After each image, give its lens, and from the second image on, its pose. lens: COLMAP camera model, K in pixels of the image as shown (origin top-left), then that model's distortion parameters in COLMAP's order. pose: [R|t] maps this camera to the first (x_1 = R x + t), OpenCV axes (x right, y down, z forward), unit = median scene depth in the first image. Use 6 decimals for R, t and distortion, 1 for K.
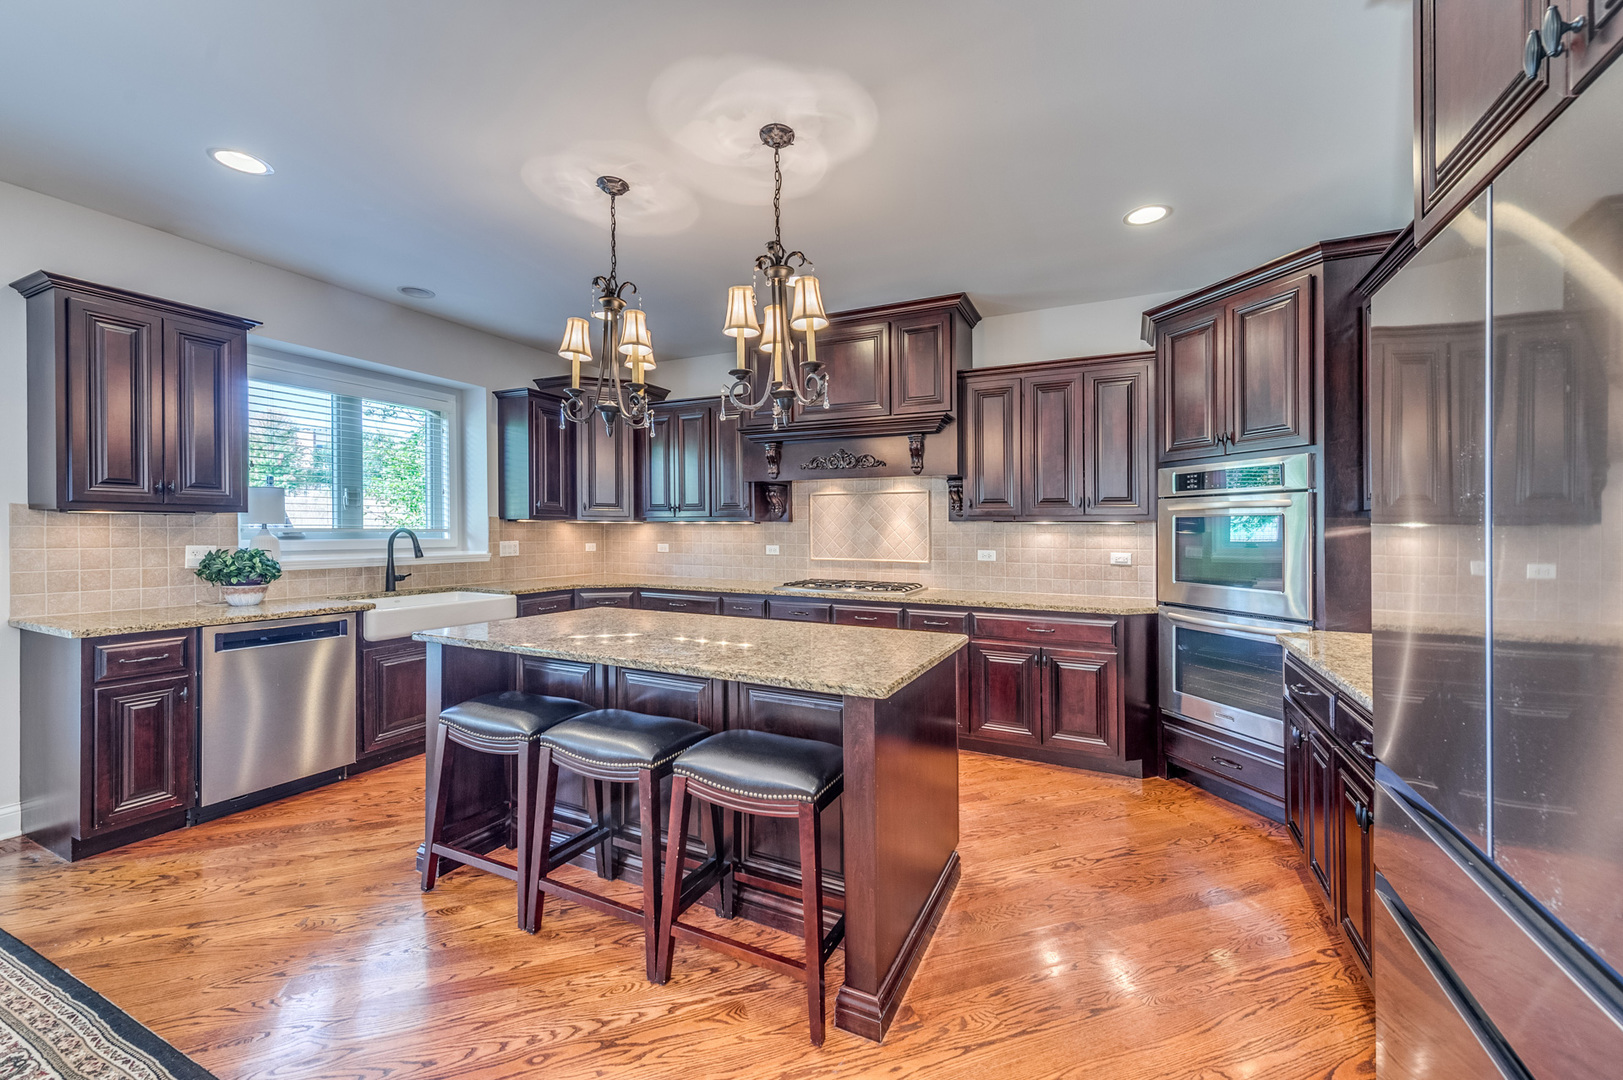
lens RADIAL K [[642.1, 0, 821.3], [0, 642.1, 528.7], [0, 0, 1]] dist [0.003260, -0.002115]
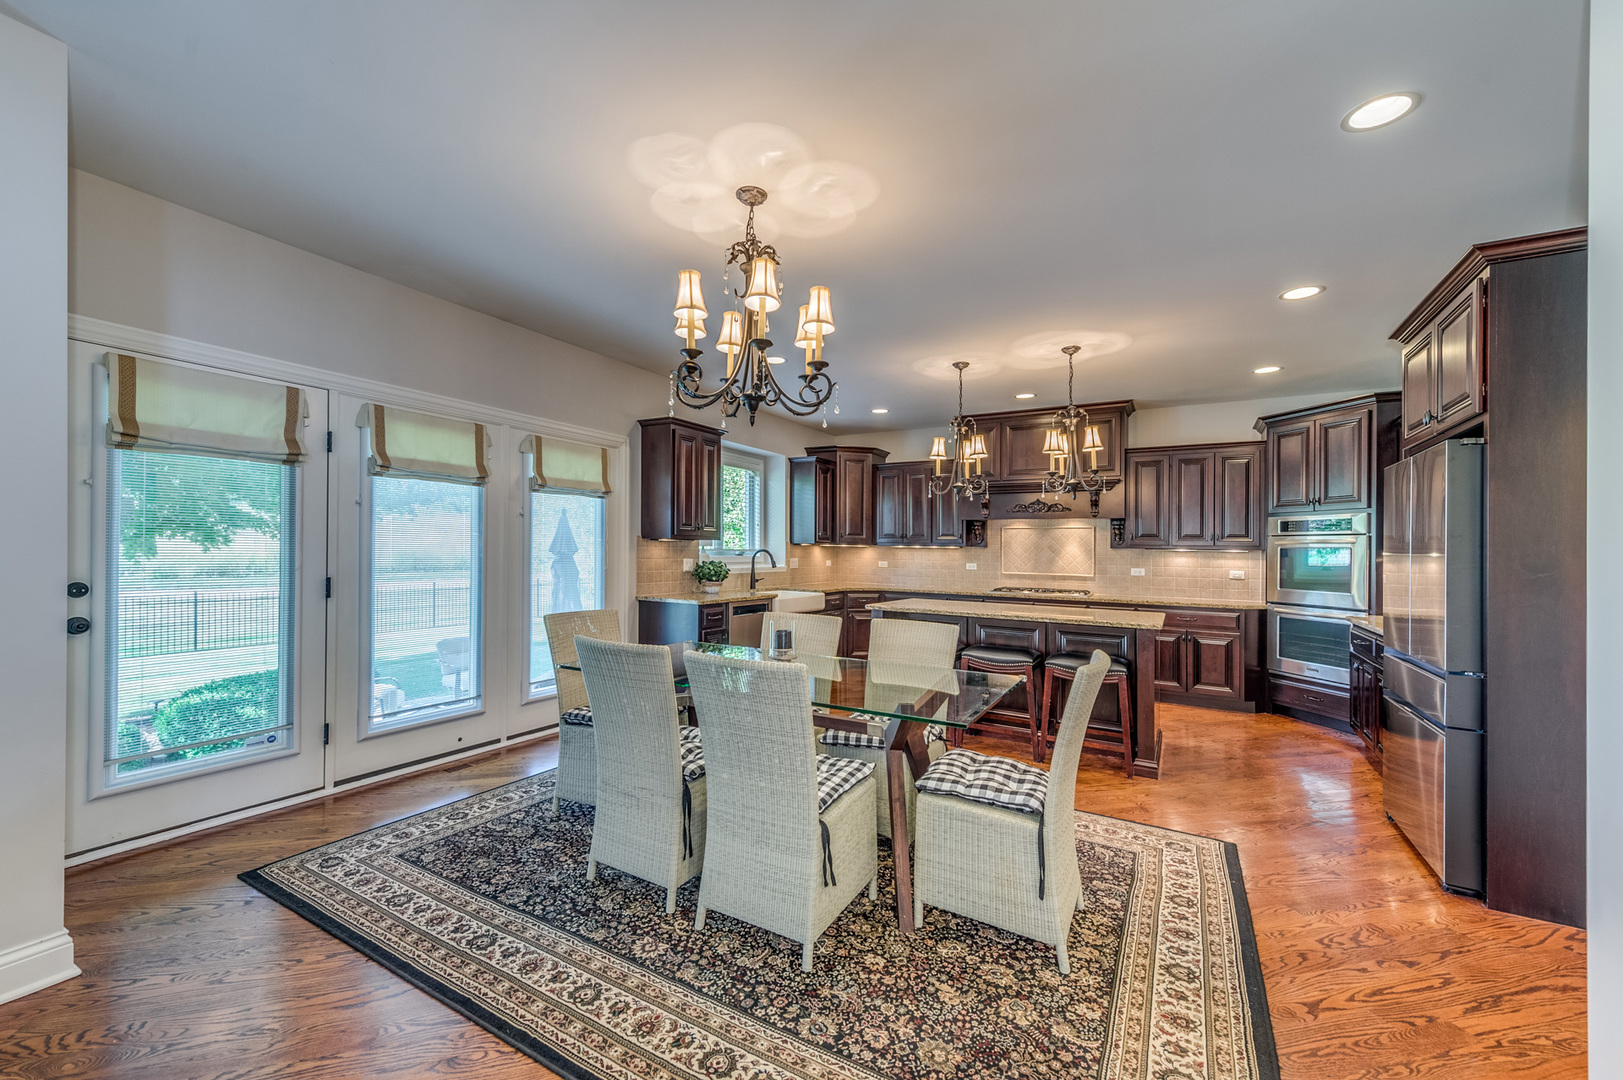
lens RADIAL K [[642.1, 0, 808.7], [0, 642.1, 546.1], [0, 0, 1]] dist [0.003260, -0.002115]
pose [[0.996129, 0.010114, -0.087320, -0.422249], [-0.010458, 0.999939, -0.003492, -0.004770], [0.087279, 0.004392, 0.996174, -0.615843]]
